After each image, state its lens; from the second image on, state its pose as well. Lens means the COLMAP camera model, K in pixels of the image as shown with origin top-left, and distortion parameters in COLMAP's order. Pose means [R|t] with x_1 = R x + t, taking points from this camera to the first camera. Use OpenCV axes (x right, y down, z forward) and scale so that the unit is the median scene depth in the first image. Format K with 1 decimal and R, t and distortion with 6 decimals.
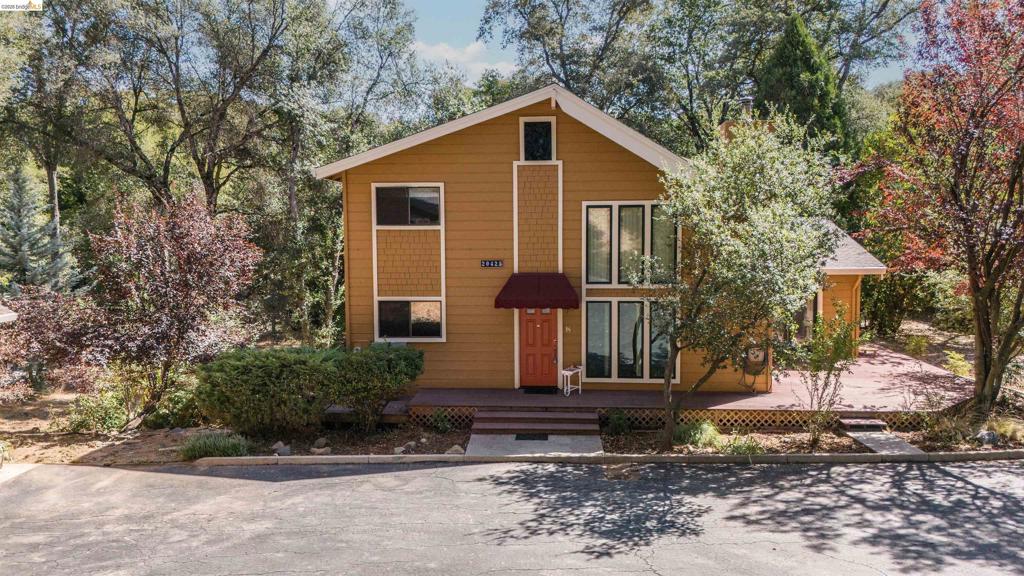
lens RADIAL K [[748.3, 0, 512.0], [0, 748.3, 288.0], [0, 0, 1]] dist [0.029782, -0.010958]
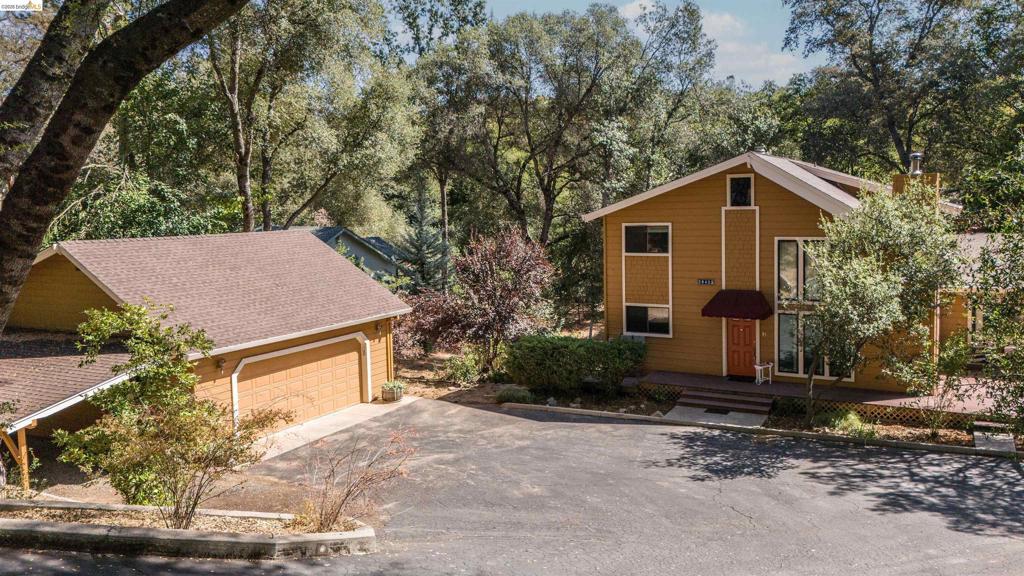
lens RADIAL K [[743.7, 0, 540.1], [0, 743.7, 252.3], [0, 0, 1]] dist [-0.001690, -0.007979]
pose [[0.910308, 0.011892, -0.413761, 0.281262], [-0.018338, 0.999764, -0.011610, -0.071623], [0.413526, 0.018157, 0.910311, -0.383441]]
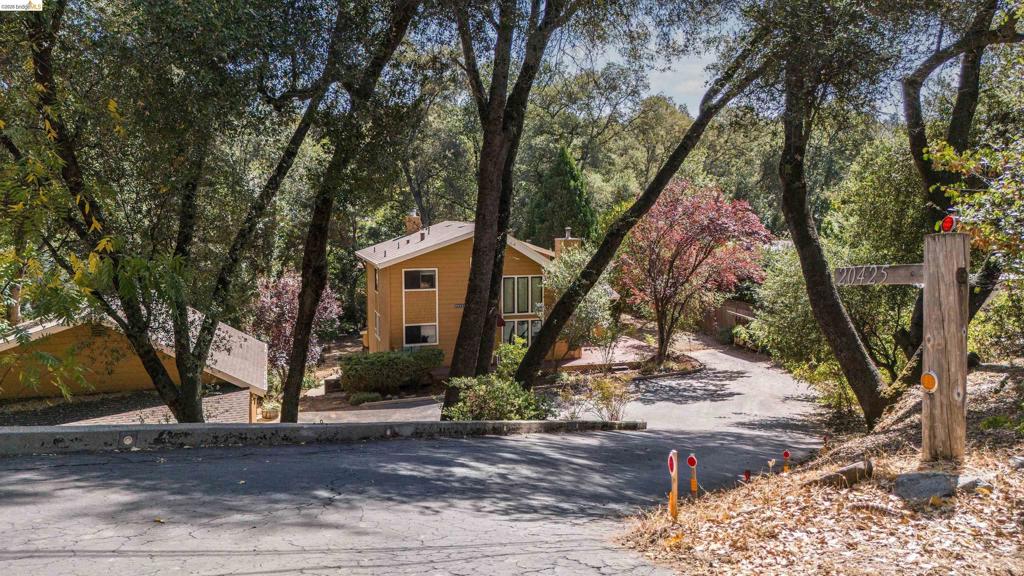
lens RADIAL K [[748.3, 0, 512.0], [0, 748.3, 288.0], [0, 0, 1]] dist [0.029782, -0.010958]
pose [[0.930706, -0.033188, 0.364259, -0.715673], [0.025217, 0.999328, 0.026617, -0.147399], [-0.364897, -0.015587, 0.930917, -1.096160]]
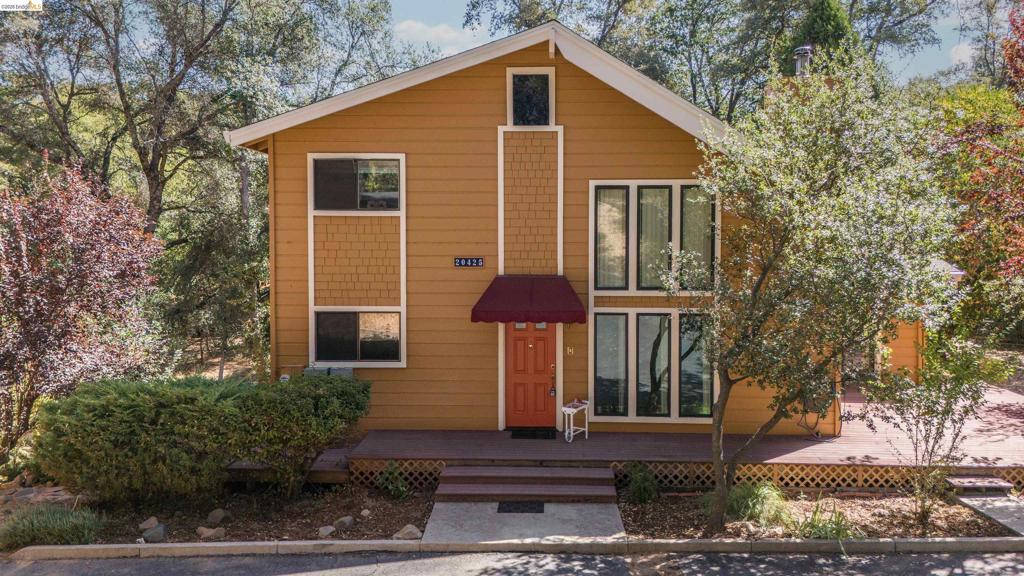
lens RADIAL K [[760.5, 0, 528.6], [0, 760.5, 270.7], [0, 0, 1]] dist [0.043920, -0.004633]
pose [[0.999376, 0.005648, 0.034861, 0.007072], [-0.004353, 0.999301, -0.037117, 0.004153], [-0.035046, 0.036942, 0.998703, 0.262610]]
